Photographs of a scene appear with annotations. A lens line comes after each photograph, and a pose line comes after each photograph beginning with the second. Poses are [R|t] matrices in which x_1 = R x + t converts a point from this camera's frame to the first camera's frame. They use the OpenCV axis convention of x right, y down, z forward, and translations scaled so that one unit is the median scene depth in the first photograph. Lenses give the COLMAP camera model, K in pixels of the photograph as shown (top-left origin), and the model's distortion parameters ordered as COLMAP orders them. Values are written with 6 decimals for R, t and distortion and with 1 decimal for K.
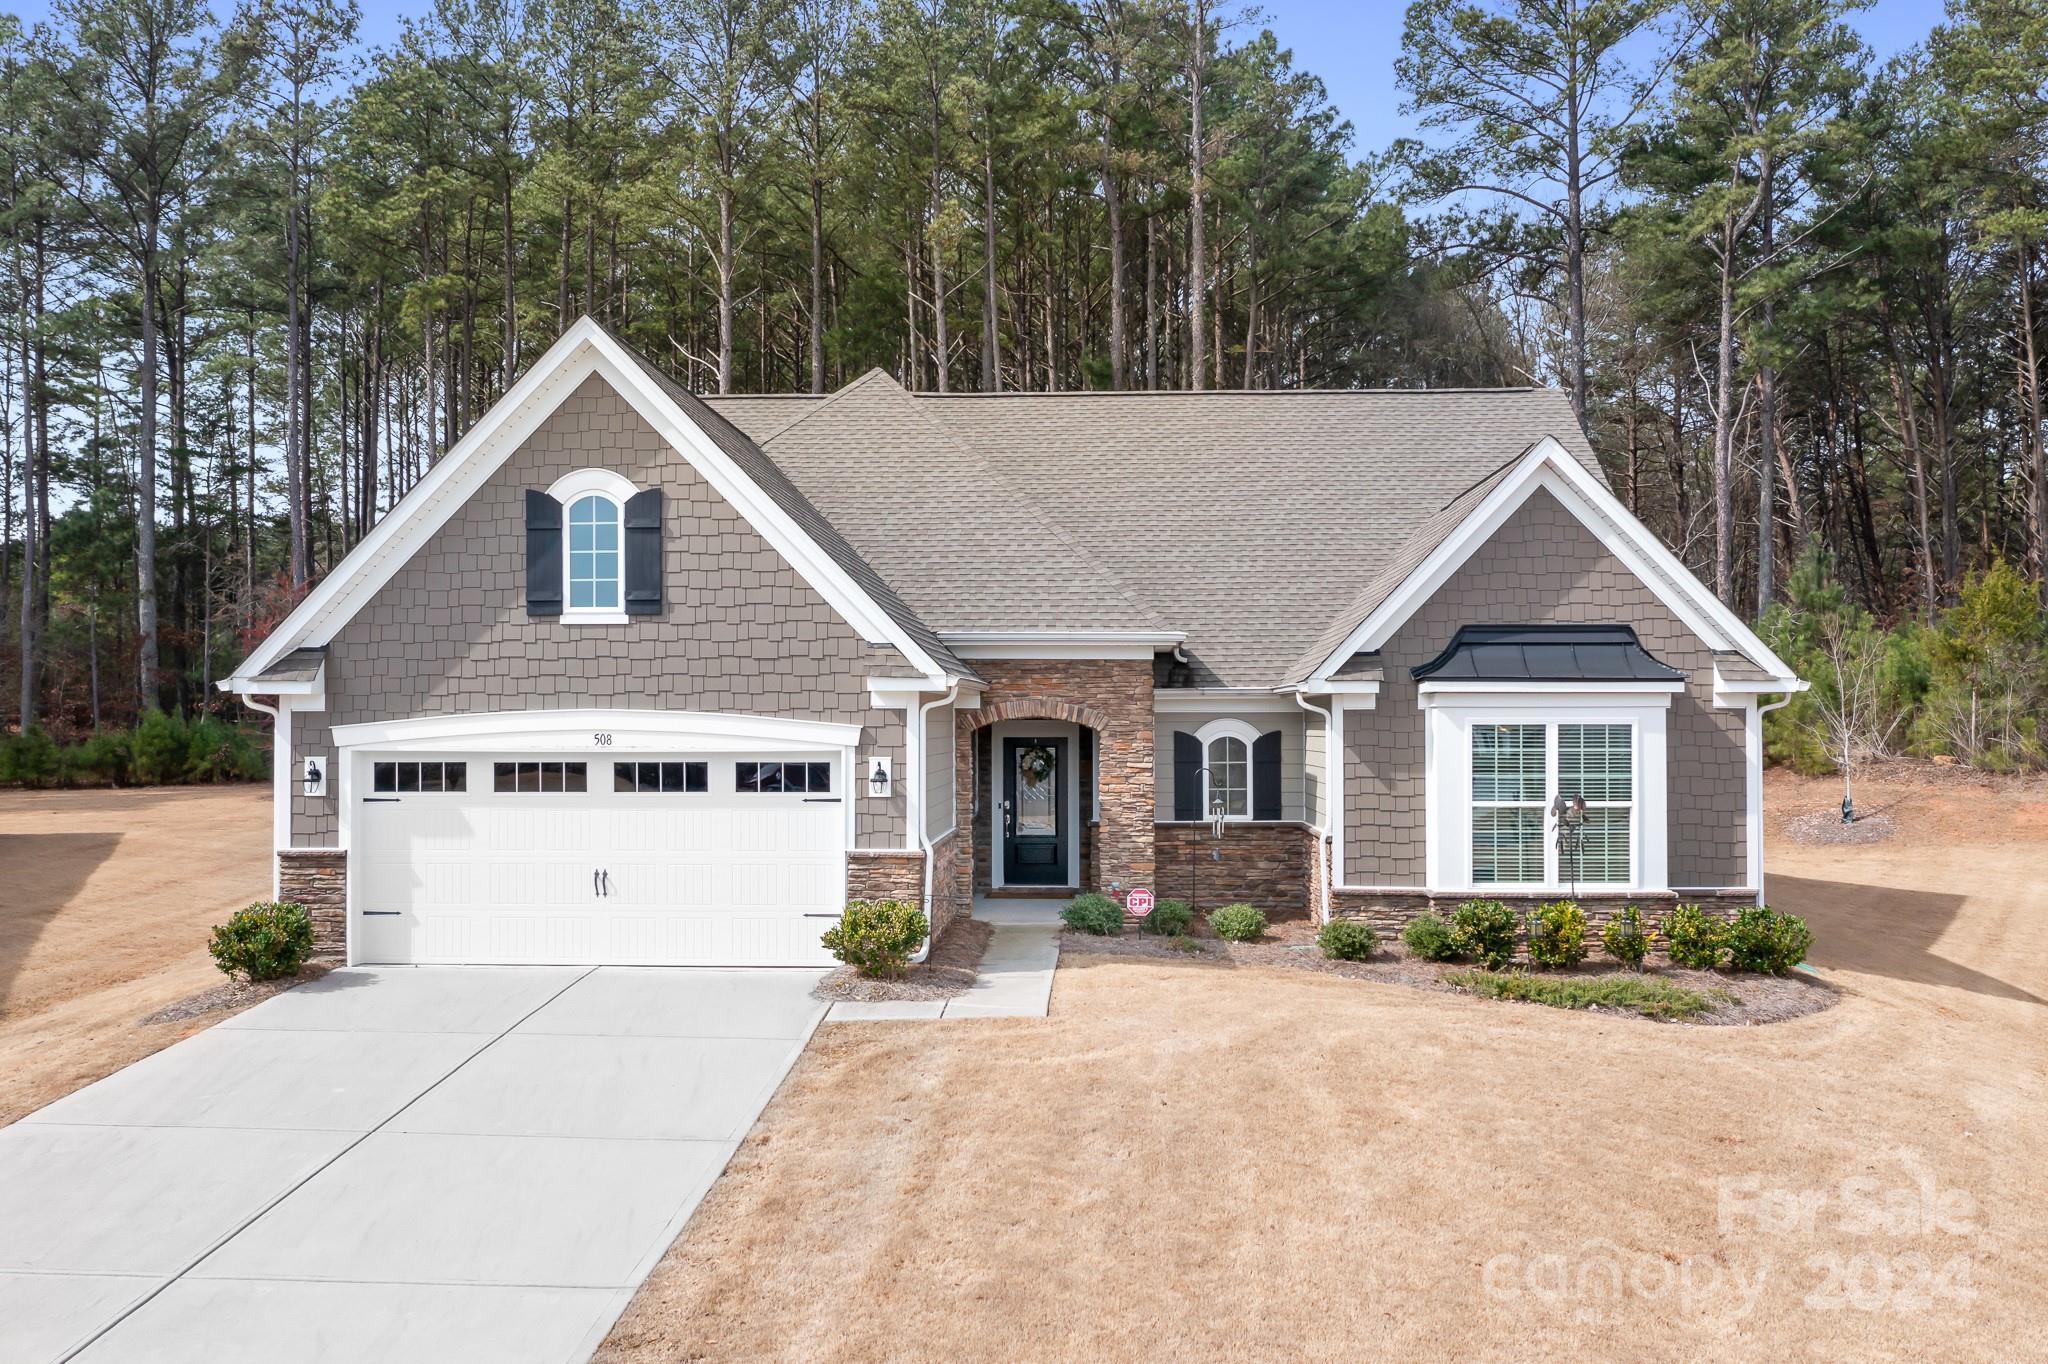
lens RADIAL K [[1595.4, 0, 1085.0], [0, 1595.4, 663.5], [0, 0, 1]] dist [-0.014754, -0.004926]
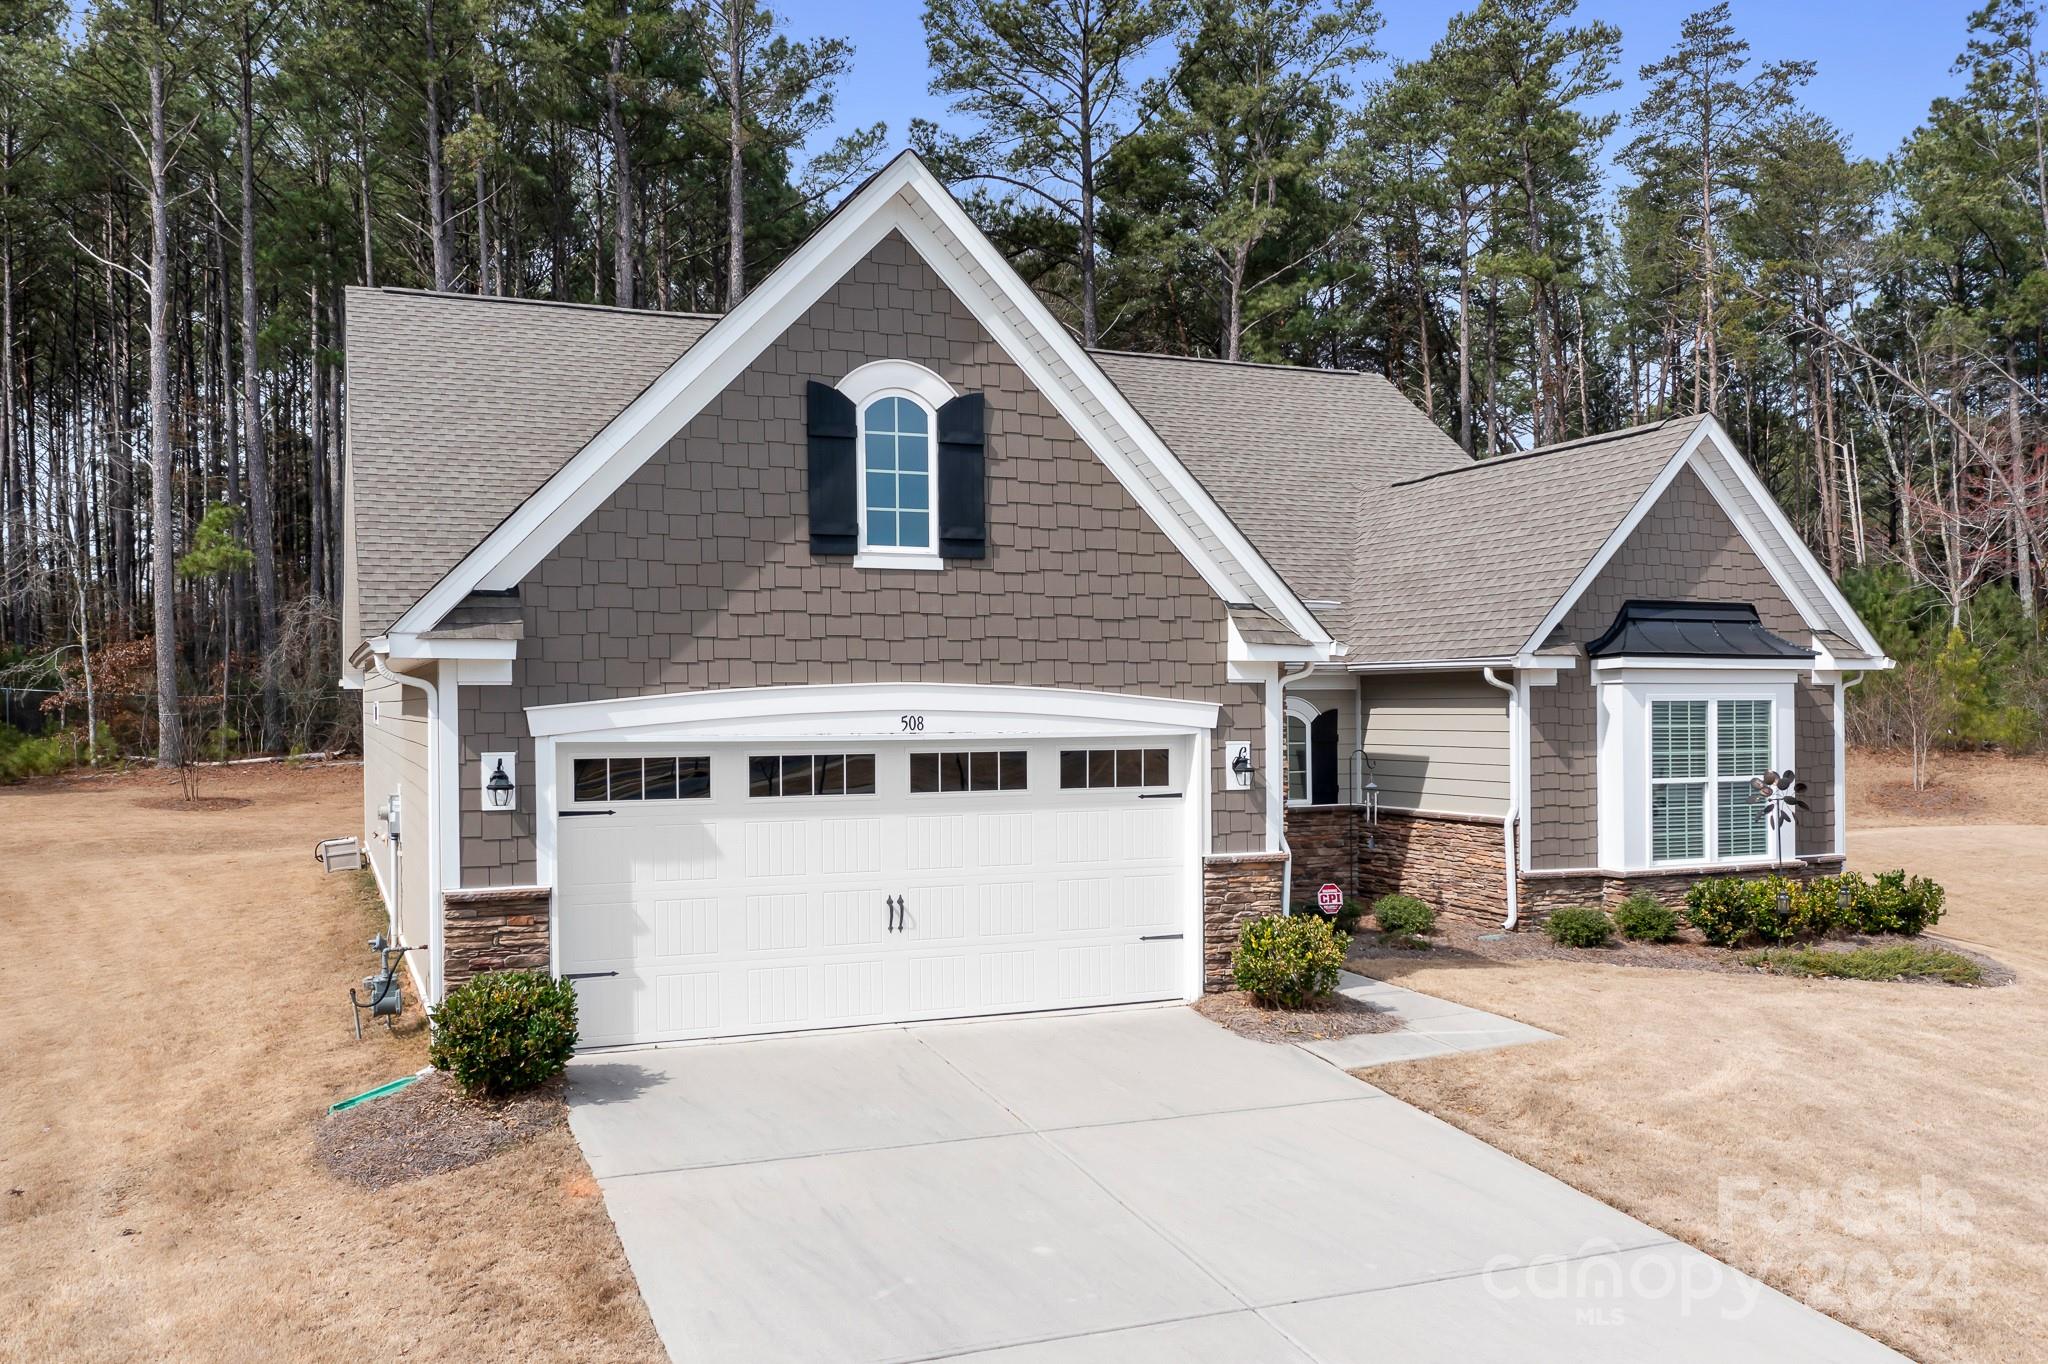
lens RADIAL K [[1555.6, 0, 1050.9], [0, 1555.6, 689.2], [0, 0, 1]] dist [-0.020158, 0.006880]
pose [[0.913753, 0.000382, 0.406270, -0.535082], [-0.011330, 0.999635, 0.024543, 0.012789], [-0.406112, -0.027029, 0.913423, 0.300906]]
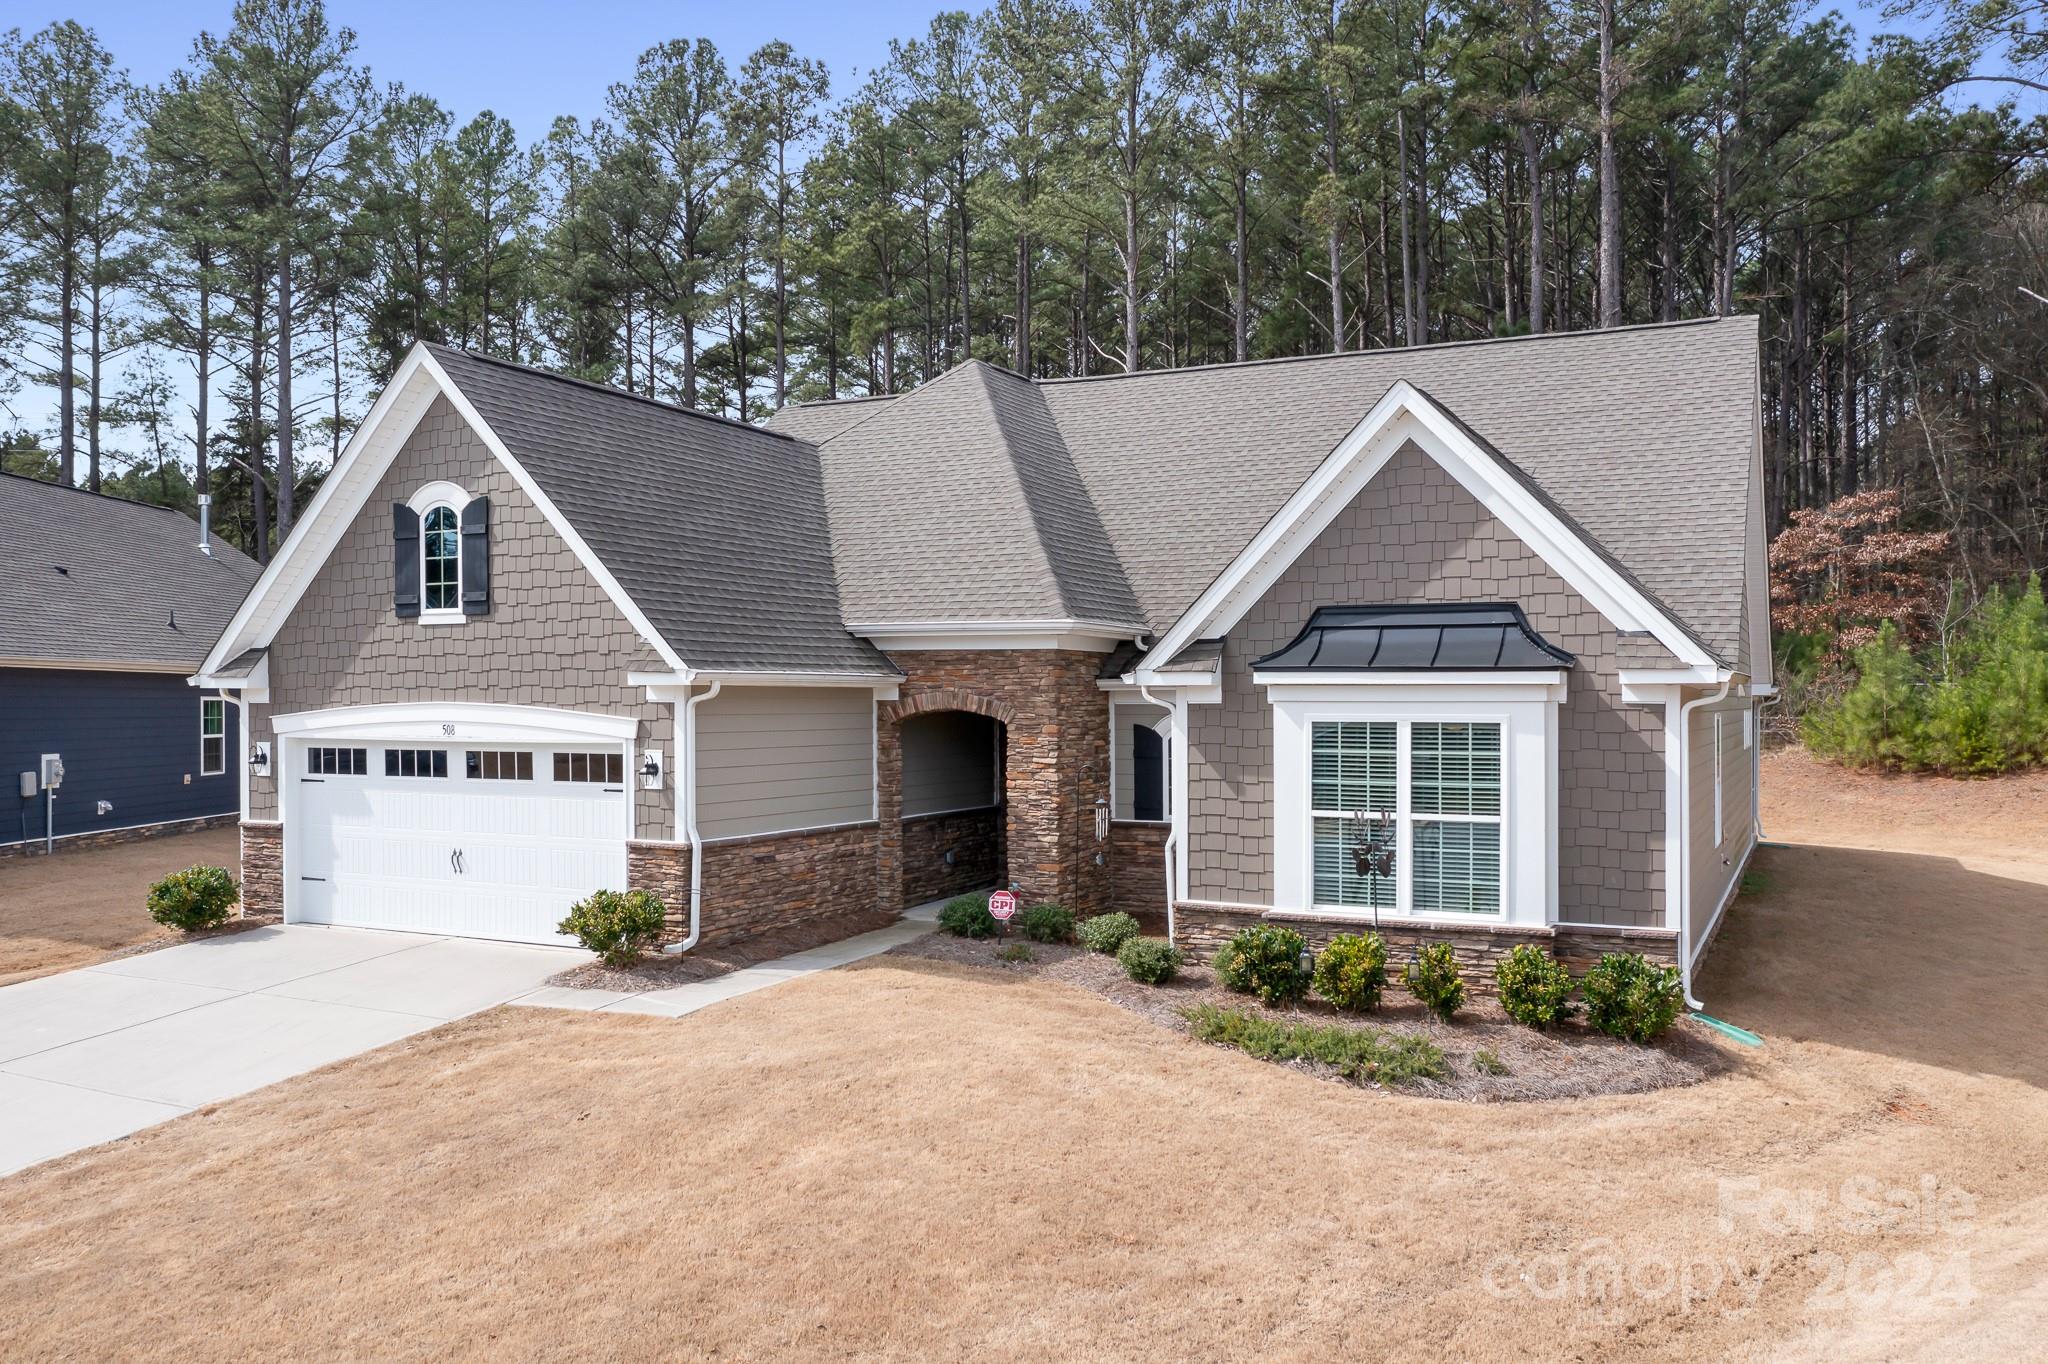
lens RADIAL K [[1555.6, 0, 1050.9], [0, 1555.6, 689.2], [0, 0, 1]] dist [-0.020158, 0.006880]
pose [[0.919444, -0.000254, -0.393220, 0.487896], [0.011052, 0.999621, 0.025197, -0.002346], [0.393065, -0.027513, 0.919099, 0.186048]]
